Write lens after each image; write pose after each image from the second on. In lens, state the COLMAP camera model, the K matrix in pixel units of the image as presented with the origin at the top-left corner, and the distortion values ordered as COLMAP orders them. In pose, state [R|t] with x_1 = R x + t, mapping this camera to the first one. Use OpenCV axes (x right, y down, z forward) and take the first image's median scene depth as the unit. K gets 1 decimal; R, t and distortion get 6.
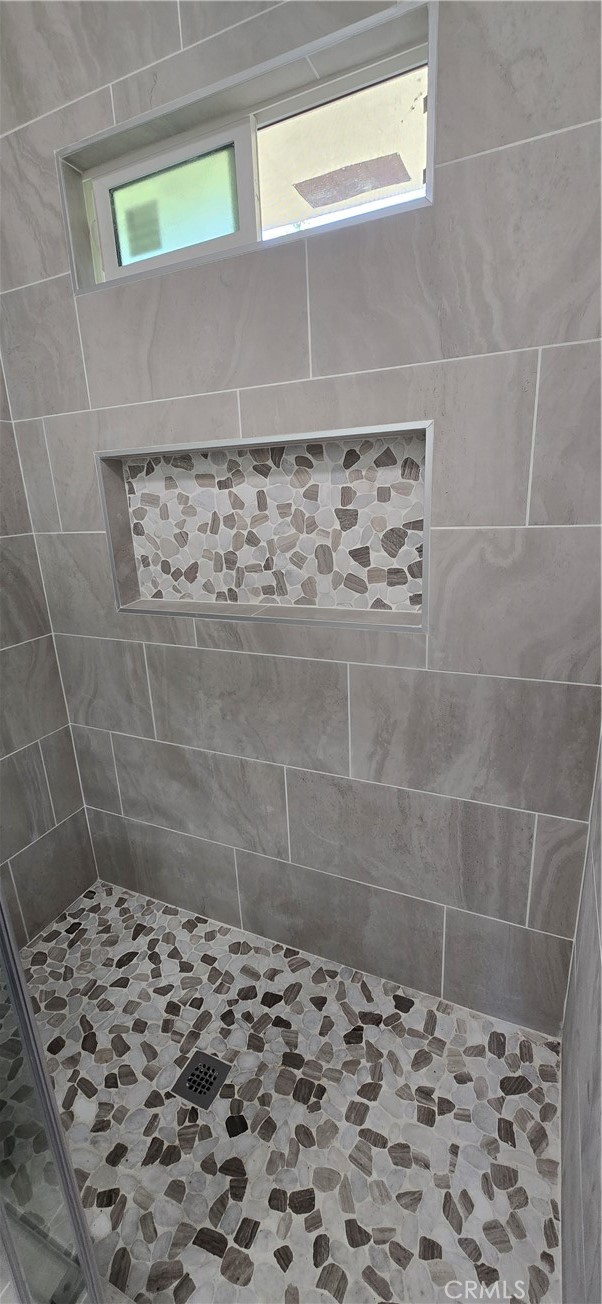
lens RADIAL K [[533.5, 0, 295.3], [0, 533.5, 648.1], [0, 0, 1]] dist [0.001568, -0.000631]
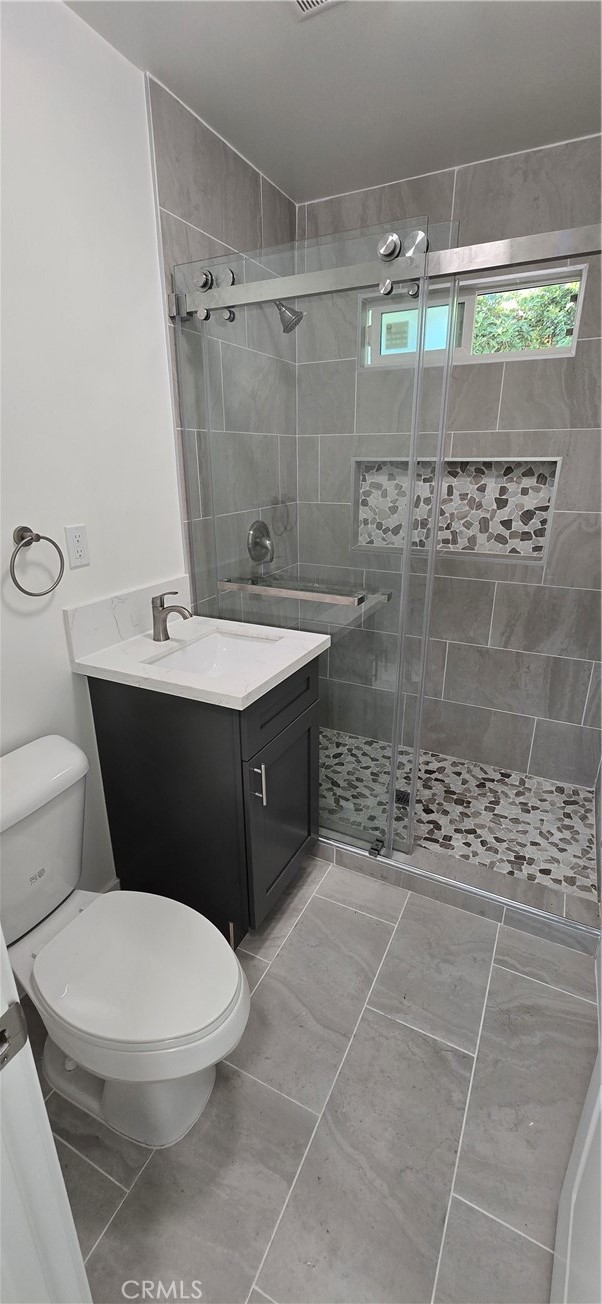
lens RADIAL K [[533.5, 0, 295.3], [0, 533.5, 648.1], [0, 0, 1]] dist [0.001568, -0.000631]
pose [[0.998664, 0.049344, -0.015329, -0.546557], [-0.048428, 0.997294, 0.055319, 0.185275], [0.018017, -0.054502, 0.998351, -0.863180]]
